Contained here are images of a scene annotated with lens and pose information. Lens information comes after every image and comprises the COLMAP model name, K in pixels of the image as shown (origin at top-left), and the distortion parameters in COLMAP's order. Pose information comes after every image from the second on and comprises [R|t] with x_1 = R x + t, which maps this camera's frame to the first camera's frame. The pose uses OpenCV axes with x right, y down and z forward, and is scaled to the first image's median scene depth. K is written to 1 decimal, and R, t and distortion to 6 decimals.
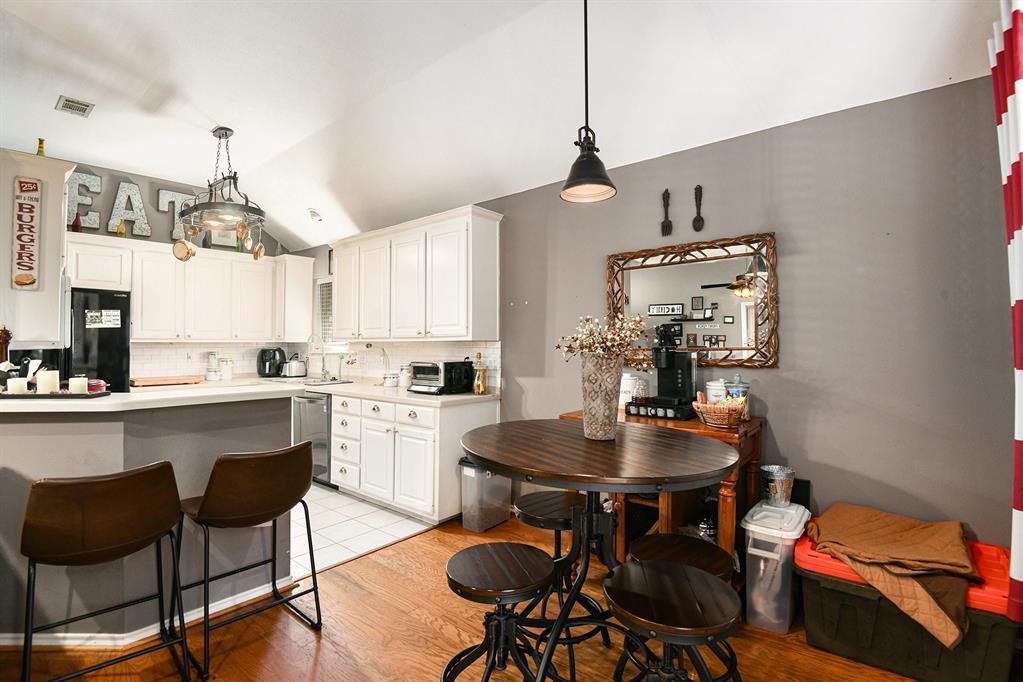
lens RADIAL K [[482.7, 0, 509.3], [0, 482.7, 357.1], [0, 0, 1]] dist [-0.020573, -0.008819]
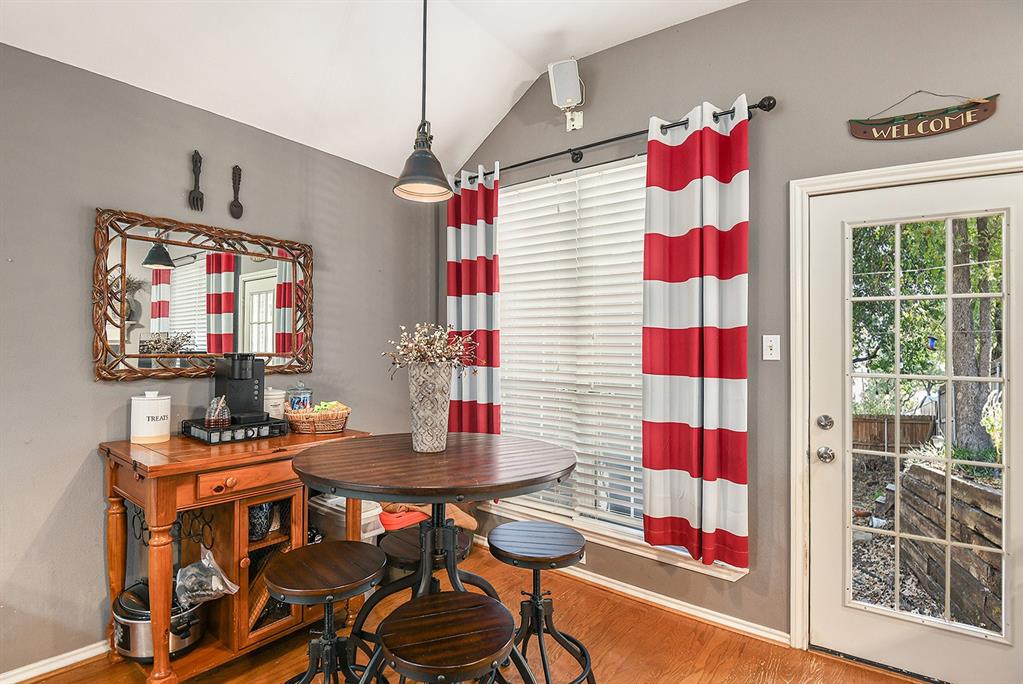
lens RADIAL K [[482.7, 0, 515.7], [0, 482.7, 345.2], [0, 0, 1]] dist [-0.020573, -0.008819]
pose [[-0.072806, 0.004389, 0.997336, -0.352879], [0.007447, 0.999965, -0.003856, -0.019588], [-0.997318, 0.007146, -0.072836, 0.398222]]
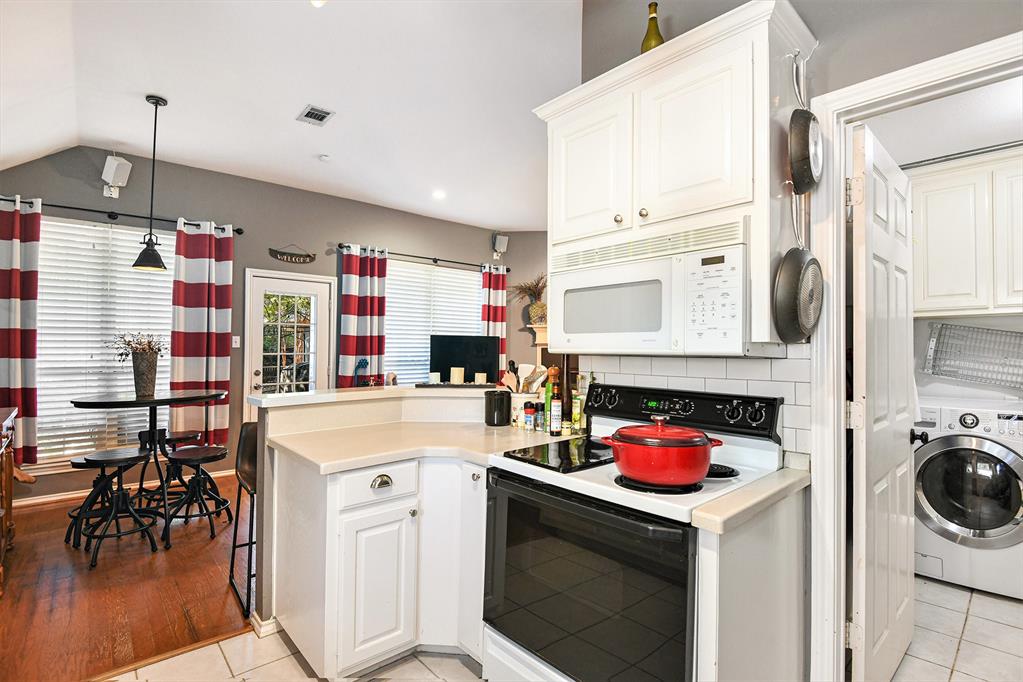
lens RADIAL K [[482.7, 0, 512.3], [0, 482.7, 338.1], [0, 0, 1]] dist [-0.020573, -0.008819]
pose [[-0.991283, 0.000893, 0.131743, -0.676038], [0.001511, 0.999988, 0.004589, -0.031601], [-0.131738, 0.004748, -0.991273, 1.187795]]
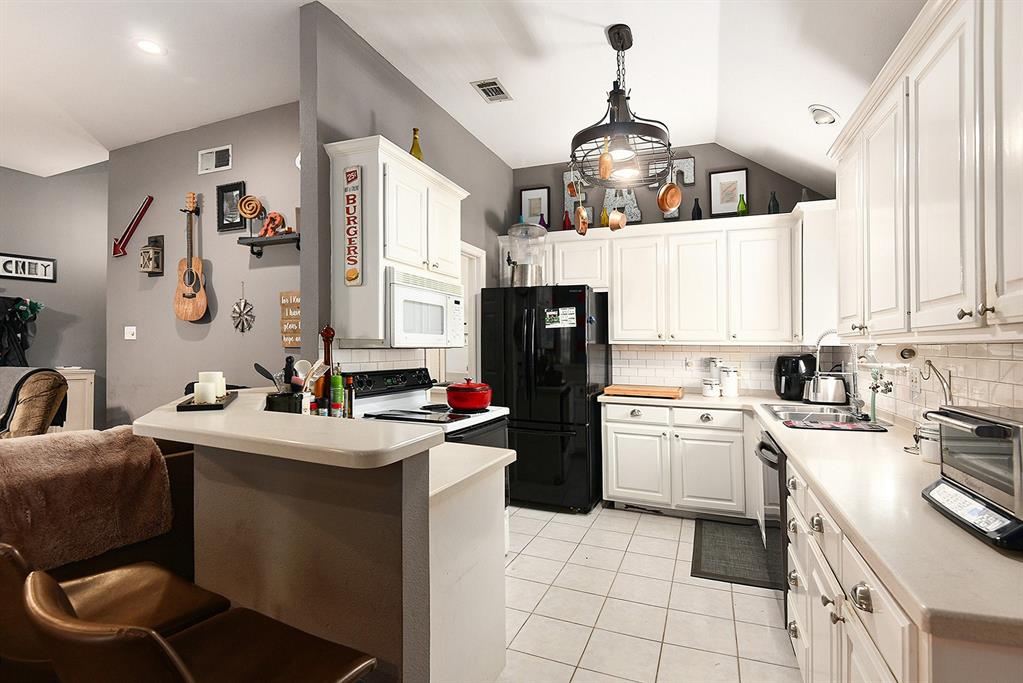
lens RADIAL K [[482.7, 0, 517.2], [0, 482.7, 342.7], [0, 0, 1]] dist [-0.020573, -0.008819]
pose [[0.319874, 0.000840, -0.947460, -0.000590], [-0.039022, 0.999163, -0.012289, -0.018029], [0.946656, 0.040903, 0.319639, 0.635506]]
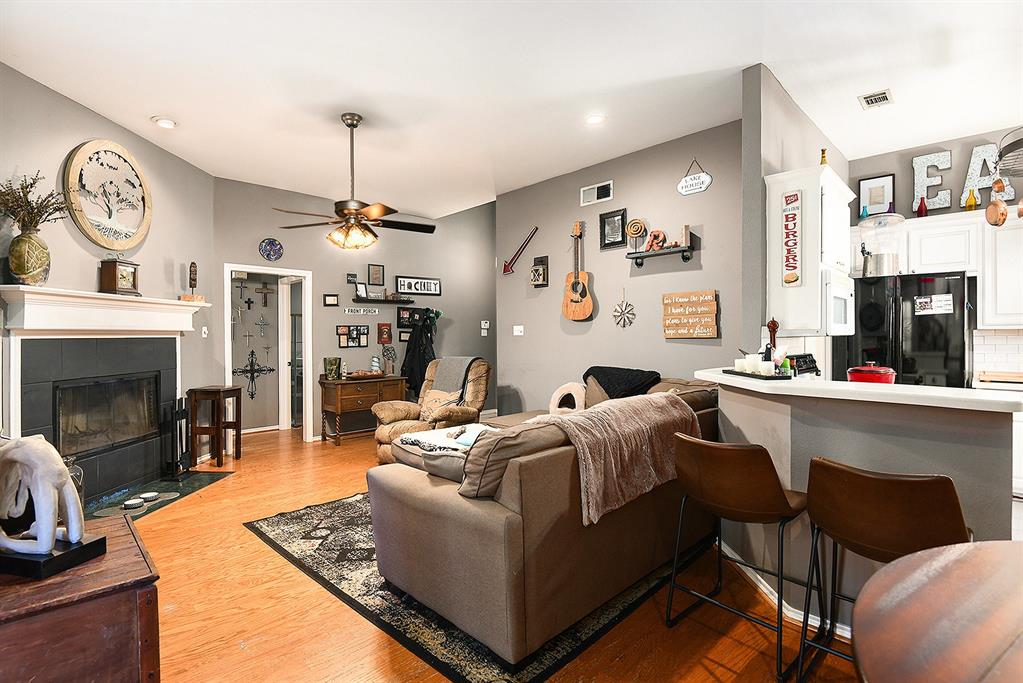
lens RADIAL K [[482.7, 0, 488.8], [0, 482.7, 347.7], [0, 0, 1]] dist [-0.020573, -0.008819]
pose [[-0.105374, 0.023514, -0.994155, 0.161810], [-0.017246, 0.999527, 0.025469, -0.004188], [0.994283, 0.019829, -0.104919, 0.229830]]
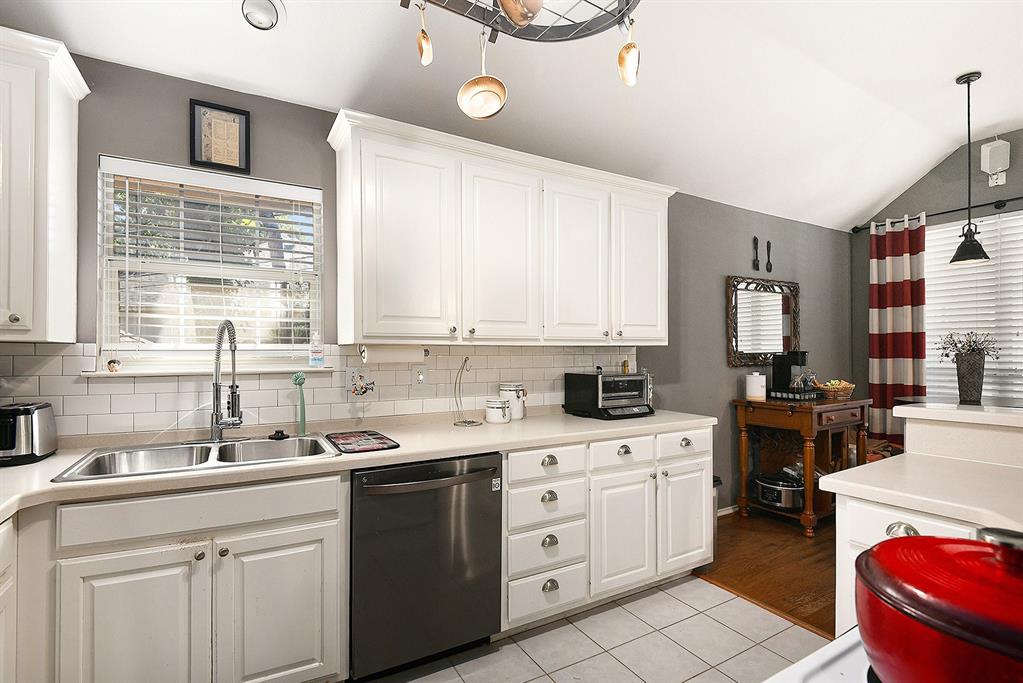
lens RADIAL K [[503.3, 0, 508.6], [0, 503.3, 339.5], [0, 0, 1]] dist [-0.027856, -0.001852]
pose [[0.330842, 0.017868, 0.943517, -0.920901], [0.027606, 0.999210, -0.028603, -0.024766], [-0.943282, 0.035509, 0.330087, 0.886891]]
